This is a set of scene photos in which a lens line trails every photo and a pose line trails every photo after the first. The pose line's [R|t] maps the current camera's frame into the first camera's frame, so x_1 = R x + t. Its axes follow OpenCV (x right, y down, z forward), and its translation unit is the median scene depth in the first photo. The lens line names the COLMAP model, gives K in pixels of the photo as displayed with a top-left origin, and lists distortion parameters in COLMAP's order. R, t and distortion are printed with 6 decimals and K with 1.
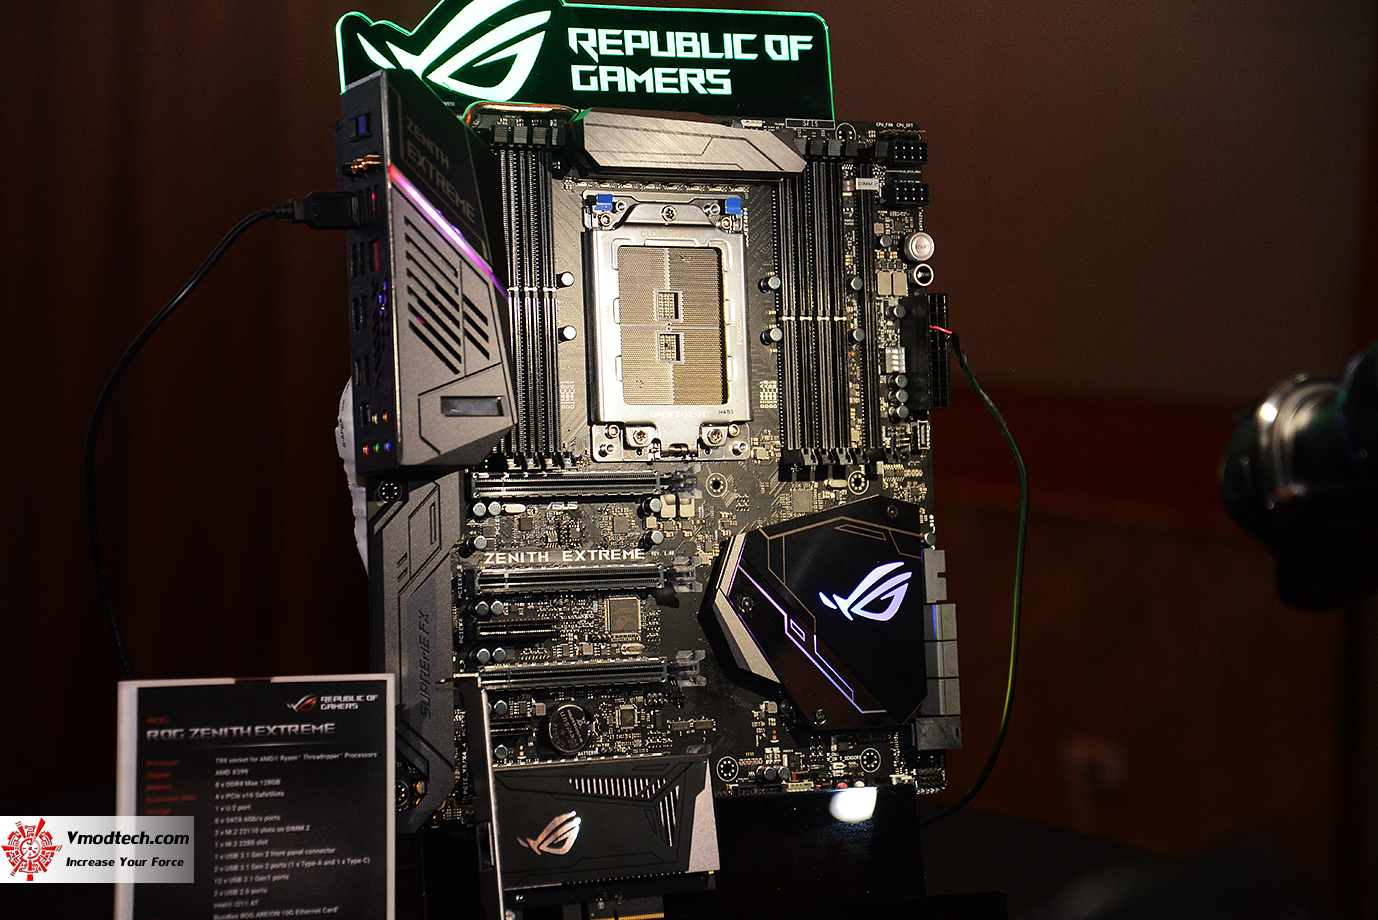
lens RADIAL K [[3035.1, 0, 695.1], [0, 3035.1, 457.5], [0, 0, 1]] dist [0.635581, 0.000000]
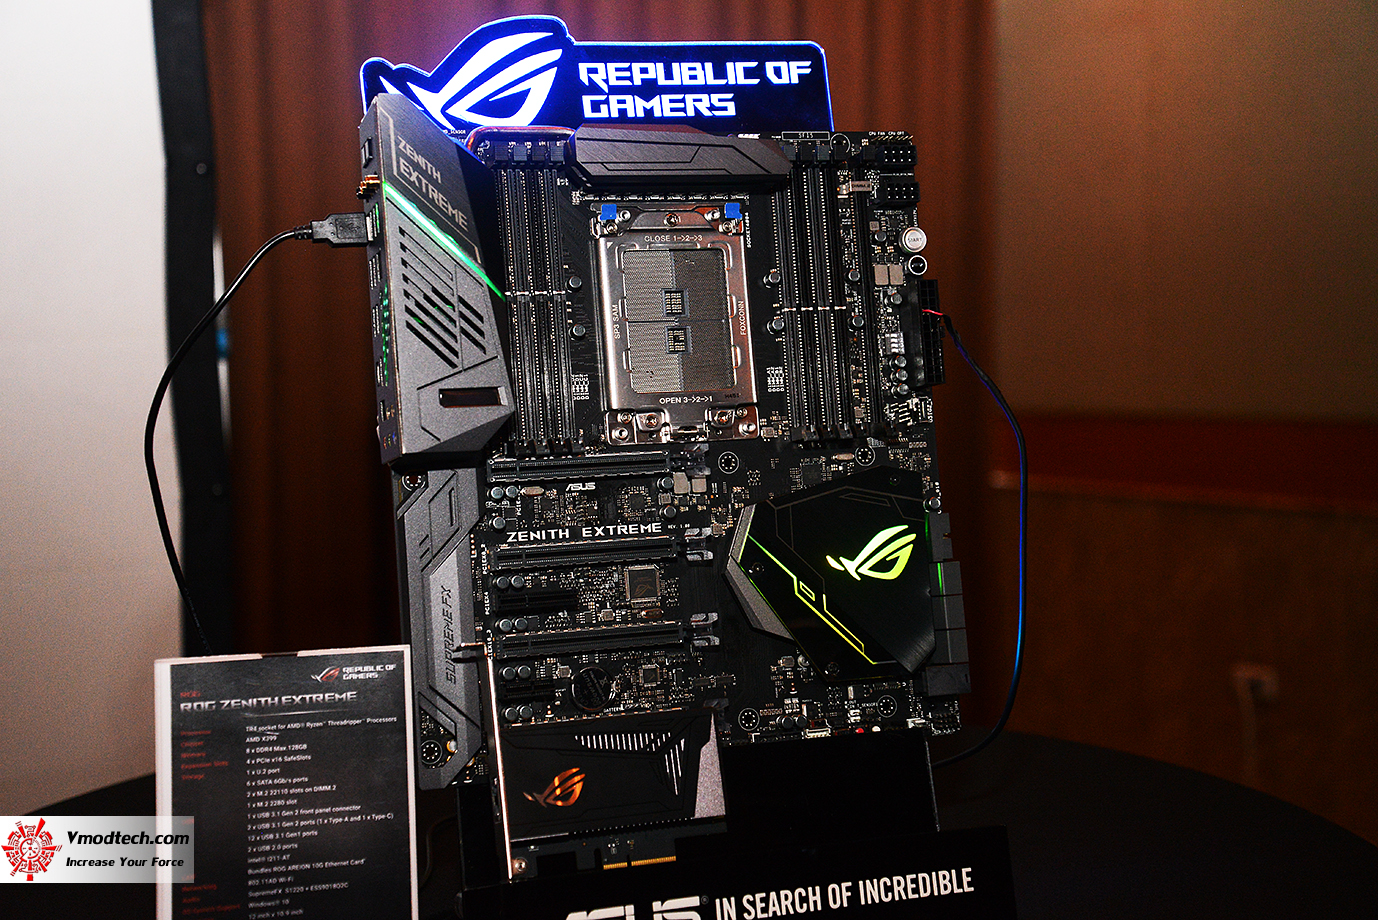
lens RADIAL K [[1953.0, 0, 688.0], [0, 1953.0, 456.5], [0, 0, 1]] dist [0.235500, 0.000000]
pose [[0.986516, -0.049759, -0.155919, 0.104650], [0.047010, 0.998668, -0.021271, 0.021454], [0.156769, 0.013654, 0.987541, 0.298622]]
